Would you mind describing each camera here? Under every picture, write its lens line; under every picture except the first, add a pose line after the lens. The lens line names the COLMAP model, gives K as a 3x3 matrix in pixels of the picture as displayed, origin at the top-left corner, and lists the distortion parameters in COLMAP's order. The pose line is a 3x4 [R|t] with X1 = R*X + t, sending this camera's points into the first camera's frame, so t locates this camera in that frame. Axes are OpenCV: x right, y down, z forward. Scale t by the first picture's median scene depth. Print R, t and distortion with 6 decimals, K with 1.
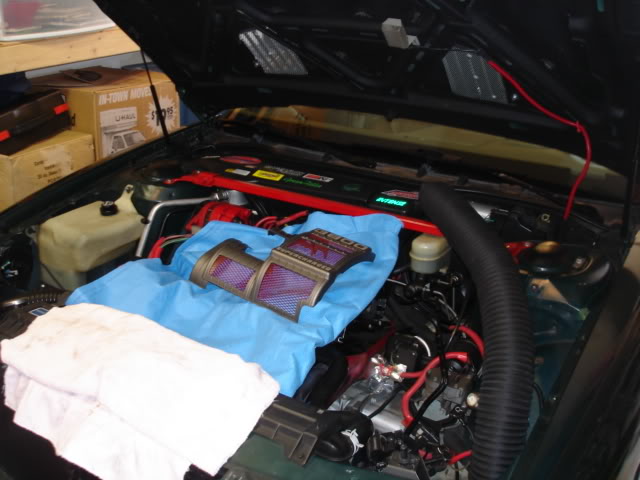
lens RADIAL K [[750.1, 0, 321.0], [0, 750.1, 238.7], [0, 0, 1]] dist [-0.058422, 0.000000]
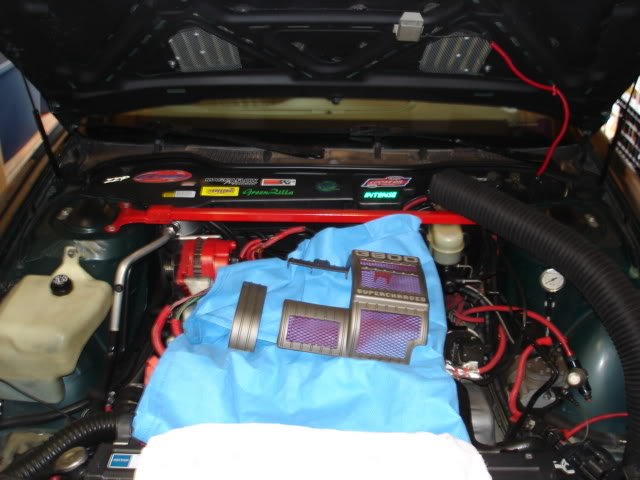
lens RADIAL K [[750.1, 0, 320.0], [0, 750.1, 239.8], [0, 0, 1]] dist [-0.058422, 0.000000]
pose [[0.862237, -0.268218, 0.429659, -0.376734], [0.198807, 0.959422, 0.199963, -0.190525], [-0.465858, -0.086996, 0.880572, 0.186762]]
